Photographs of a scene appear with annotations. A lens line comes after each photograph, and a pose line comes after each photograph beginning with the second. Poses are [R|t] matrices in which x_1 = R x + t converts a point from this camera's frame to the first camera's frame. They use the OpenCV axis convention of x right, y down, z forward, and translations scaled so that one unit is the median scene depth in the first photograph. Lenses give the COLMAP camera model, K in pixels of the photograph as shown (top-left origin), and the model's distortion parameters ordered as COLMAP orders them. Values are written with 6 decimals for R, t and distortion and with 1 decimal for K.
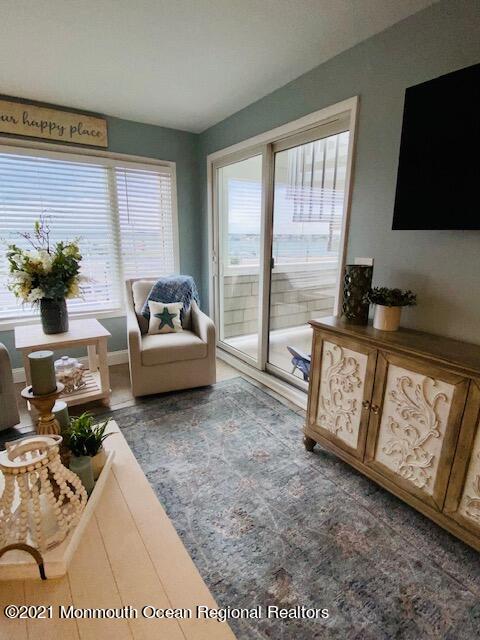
lens RADIAL K [[331.1, 0, 242.0], [0, 331.1, 319.1], [0, 0, 1]] dist [0.026978, -0.024595]
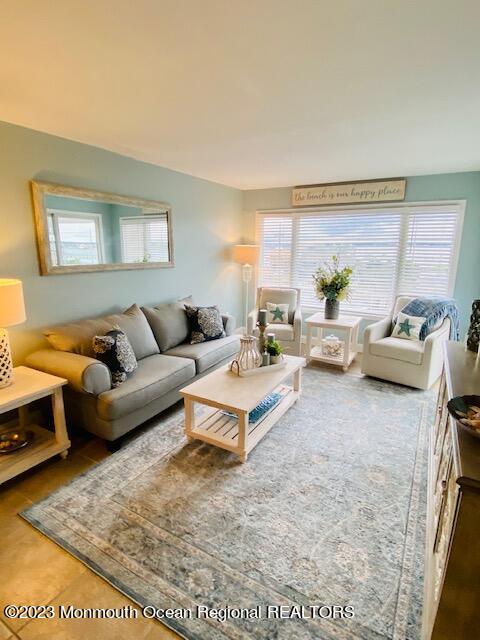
lens RADIAL K [[331.1, 0, 230.6], [0, 331.1, 320.3], [0, 0, 1]] dist [0.026978, -0.024595]
pose [[0.414077, 0.187807, -0.890656, 0.768767], [-0.216114, 0.970789, 0.104230, -0.020466], [0.884214, 0.149324, 0.442569, -0.207790]]
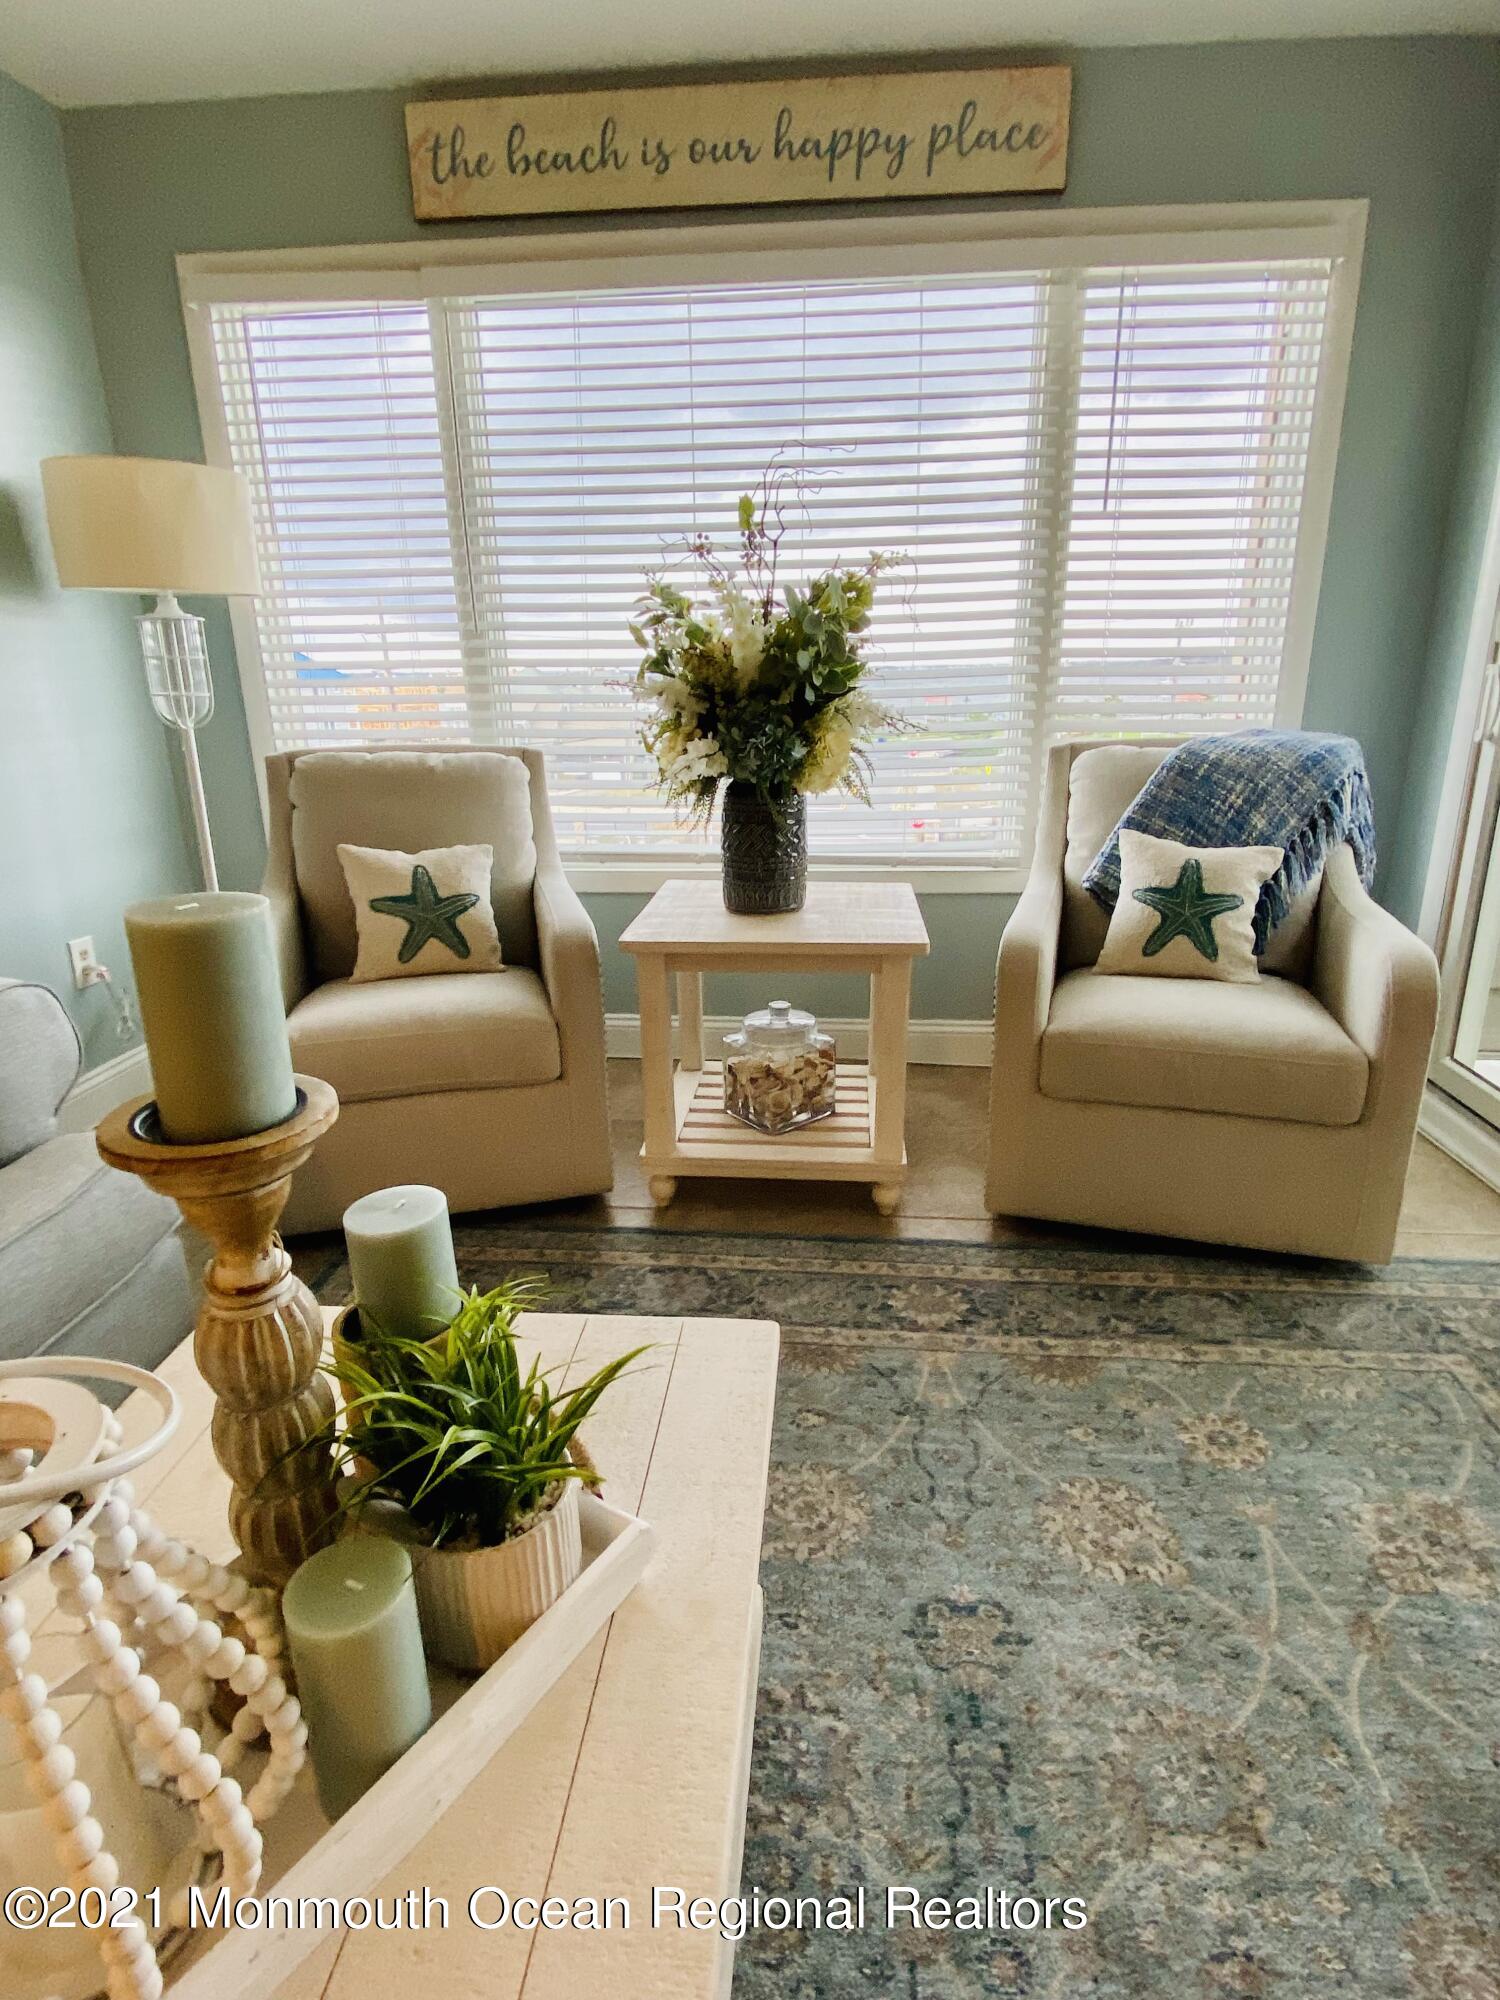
lens RADIAL K [[1034.7, 0, 748.4], [0, 1034.7, 993.9], [0, 0, 1]] dist [0.026978, -0.024595]
pose [[0.775595, 0.163219, -0.609764, -0.025767], [-0.128585, 0.986590, 0.100532, 0.024503], [0.617995, 0.000434, 0.786182, 0.320361]]
